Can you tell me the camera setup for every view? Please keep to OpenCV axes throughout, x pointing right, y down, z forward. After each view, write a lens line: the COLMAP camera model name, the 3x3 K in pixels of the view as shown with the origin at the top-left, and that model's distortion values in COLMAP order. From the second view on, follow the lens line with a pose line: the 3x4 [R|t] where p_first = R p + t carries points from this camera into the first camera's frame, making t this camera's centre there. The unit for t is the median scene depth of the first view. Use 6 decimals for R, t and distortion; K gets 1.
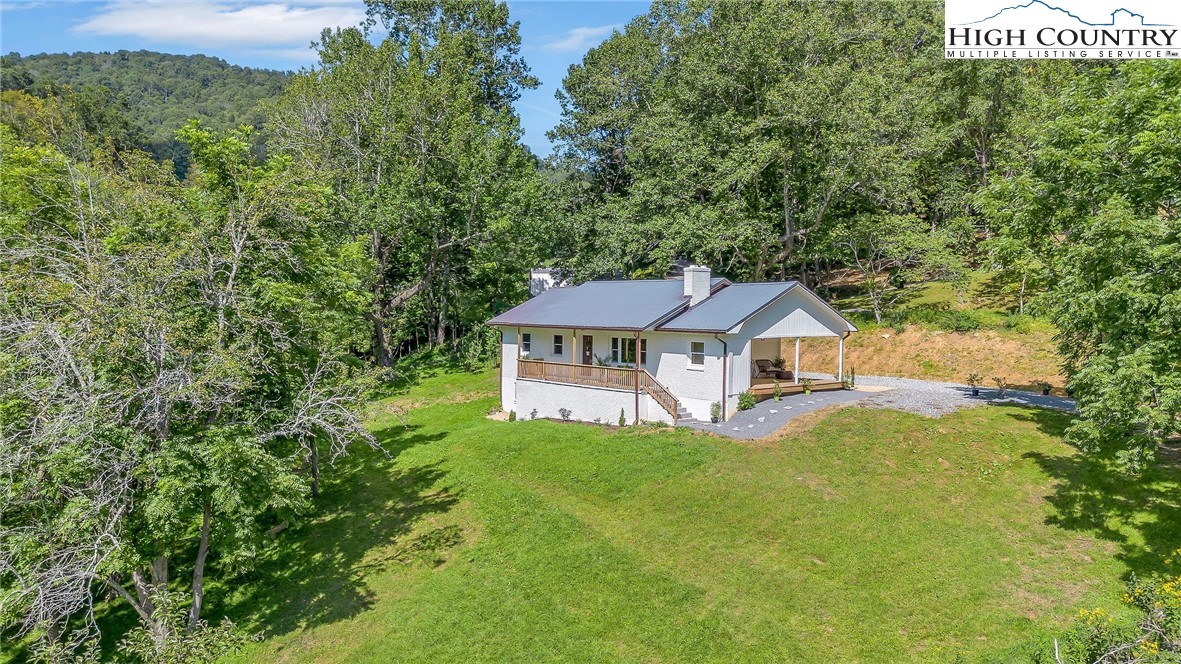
lens RADIAL K [[836.2, 0, 583.4], [0, 836.2, 332.5], [0, 0, 1]] dist [0.033803, -0.007145]
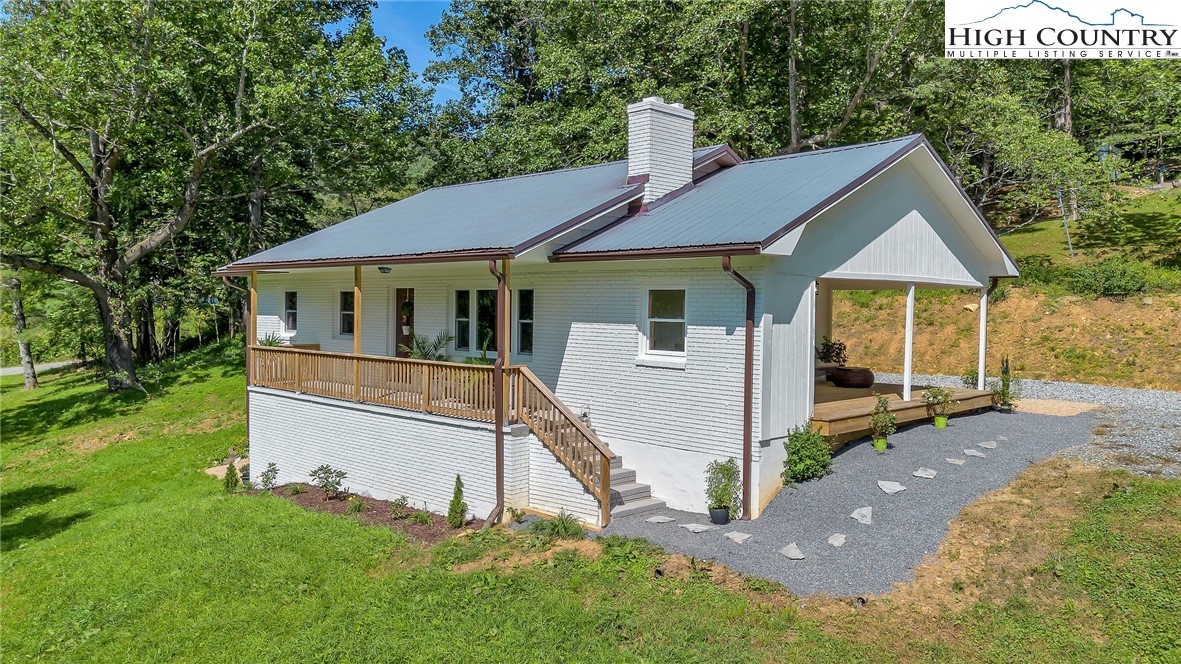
lens RADIAL K [[836.2, 0, 586.3], [0, 836.2, 333.1], [0, 0, 1]] dist [0.033803, -0.007145]
pose [[0.997096, -0.002836, 0.076105, 0.071602], [0.002627, 0.999992, 0.002857, 0.028008], [-0.076112, -0.002649, 0.997096, 0.617605]]
